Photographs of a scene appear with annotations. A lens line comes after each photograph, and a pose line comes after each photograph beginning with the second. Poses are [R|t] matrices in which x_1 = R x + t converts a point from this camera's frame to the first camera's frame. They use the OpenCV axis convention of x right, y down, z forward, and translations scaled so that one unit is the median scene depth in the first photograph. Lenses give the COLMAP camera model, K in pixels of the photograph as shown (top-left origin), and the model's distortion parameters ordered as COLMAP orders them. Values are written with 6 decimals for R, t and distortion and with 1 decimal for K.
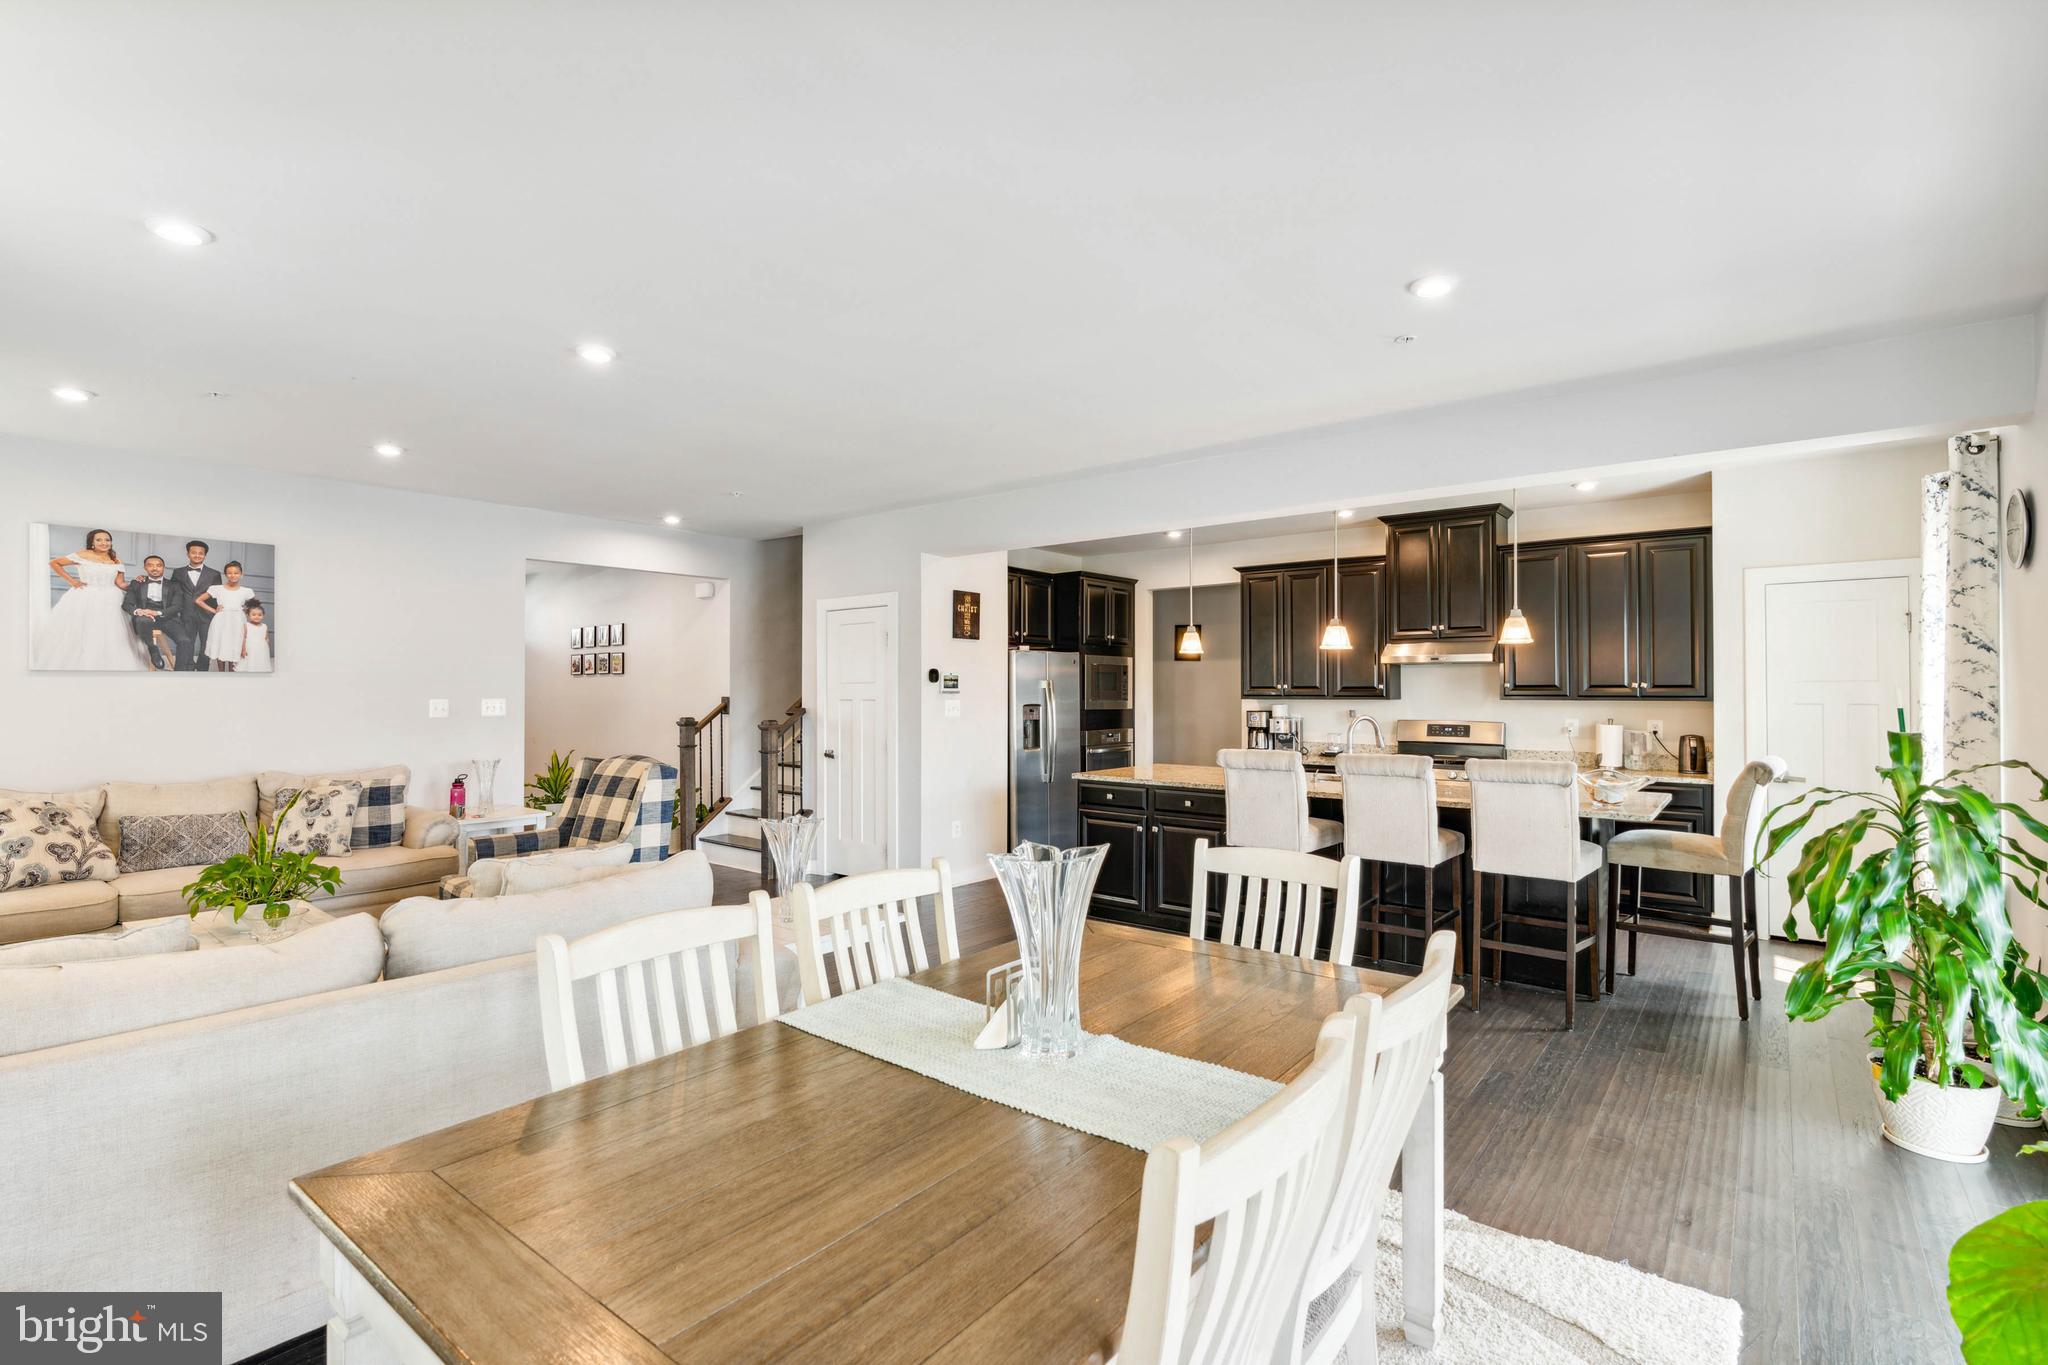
lens RADIAL K [[966.3, 0, 1018.1], [0, 966.3, 686.4], [0, 0, 1]] dist [0.001803, 0.001662]
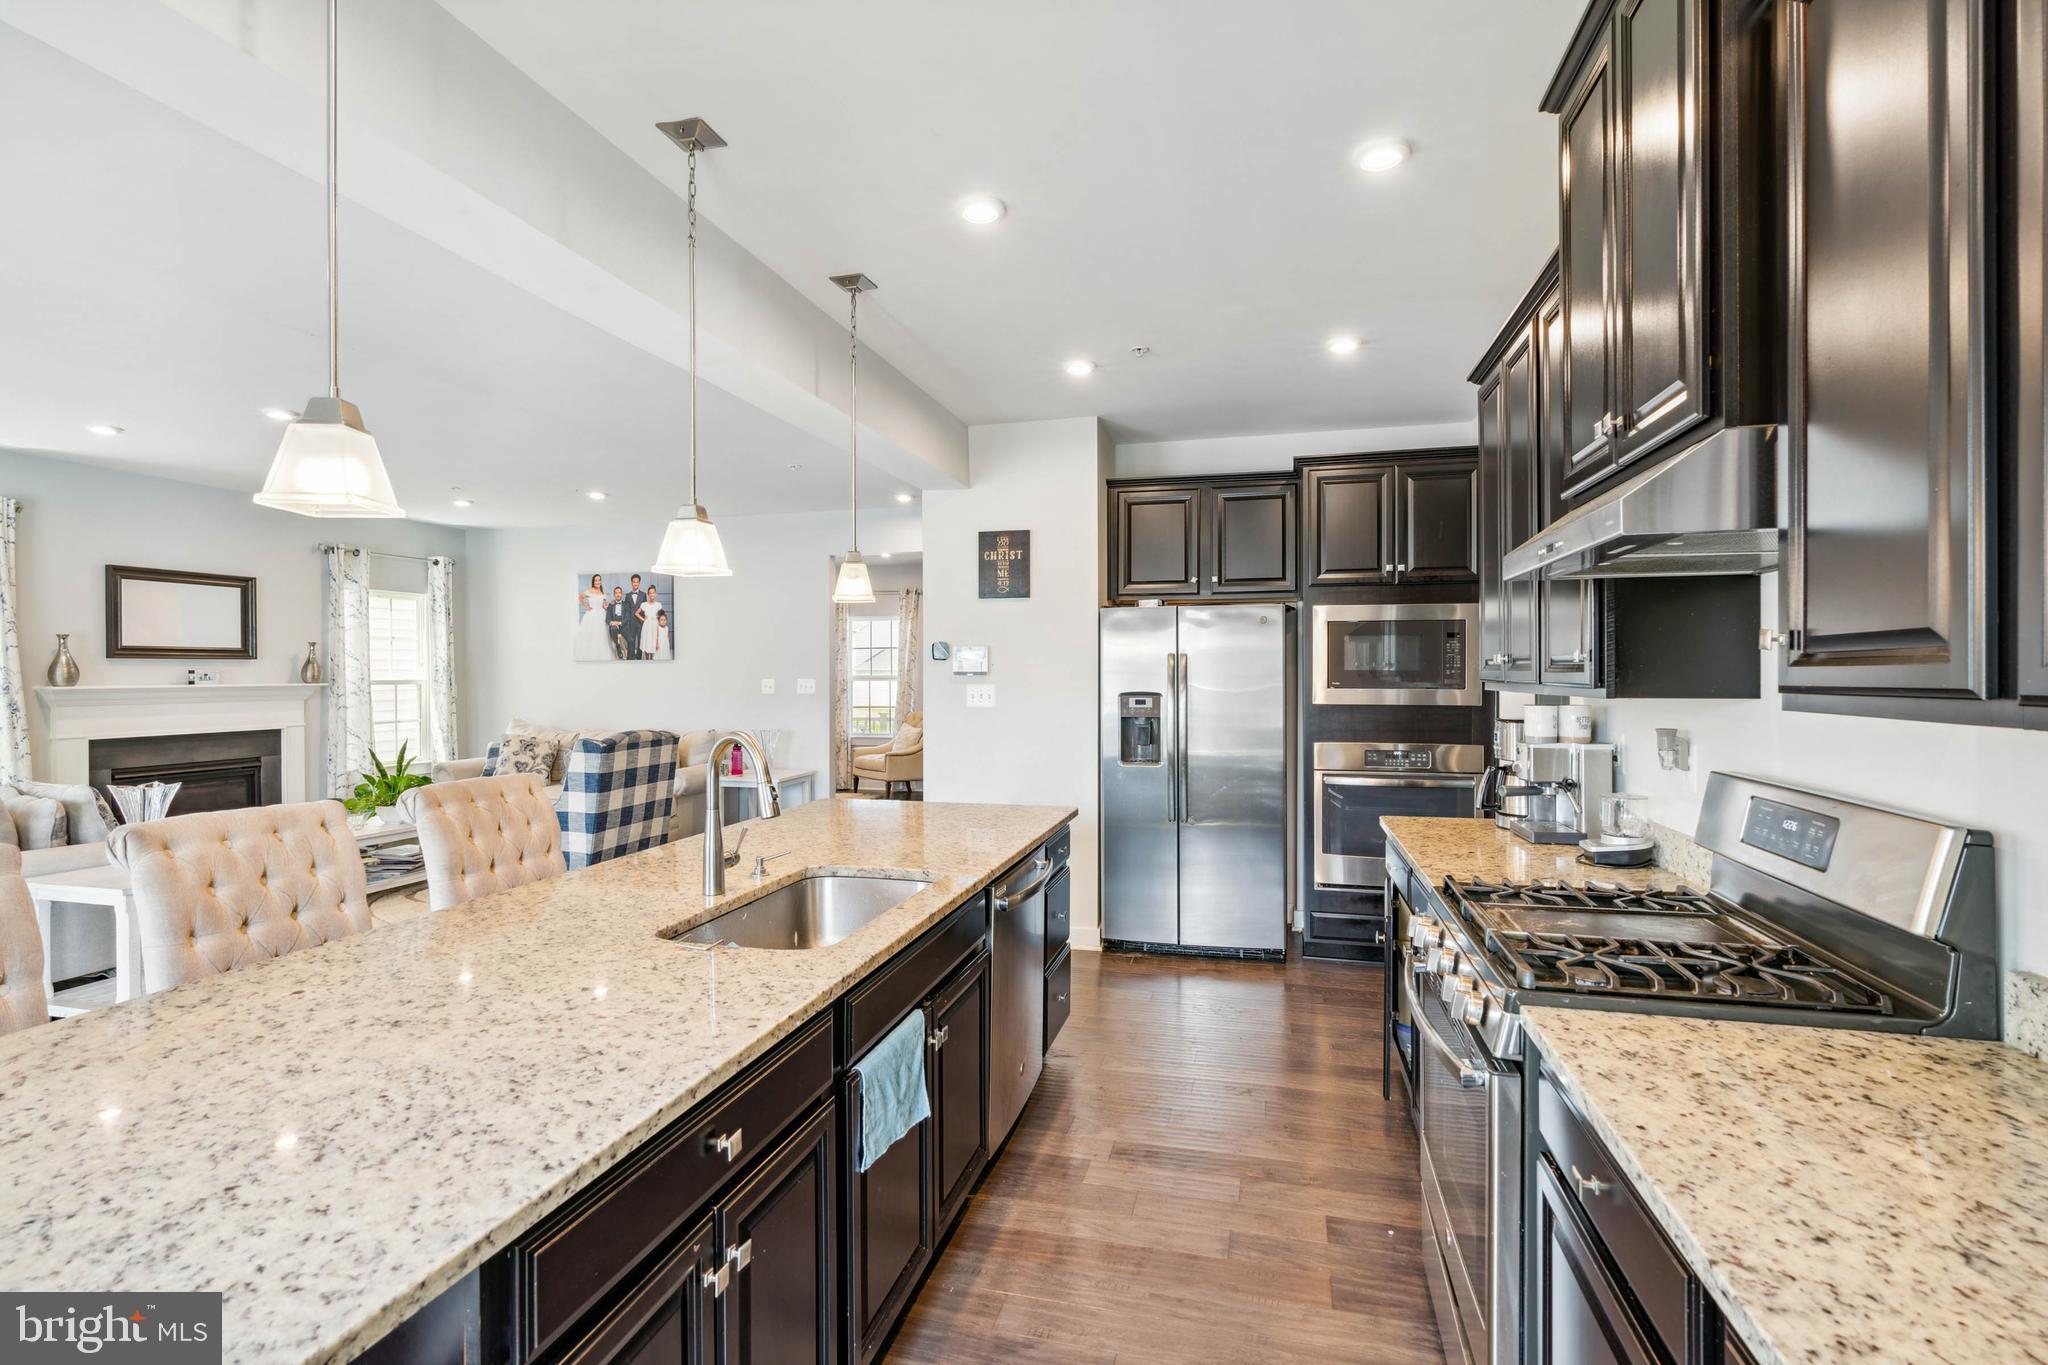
lens RADIAL K [[966.3, 0, 1020.8], [0, 966.3, 678.5], [0, 0, 1]] dist [0.001803, 0.001662]
pose [[0.402582, 0.002422, -0.915381, 0.775170], [0.006547, 0.999963, 0.005525, 0.008955], [0.915360, -0.008217, 0.402552, 0.927254]]
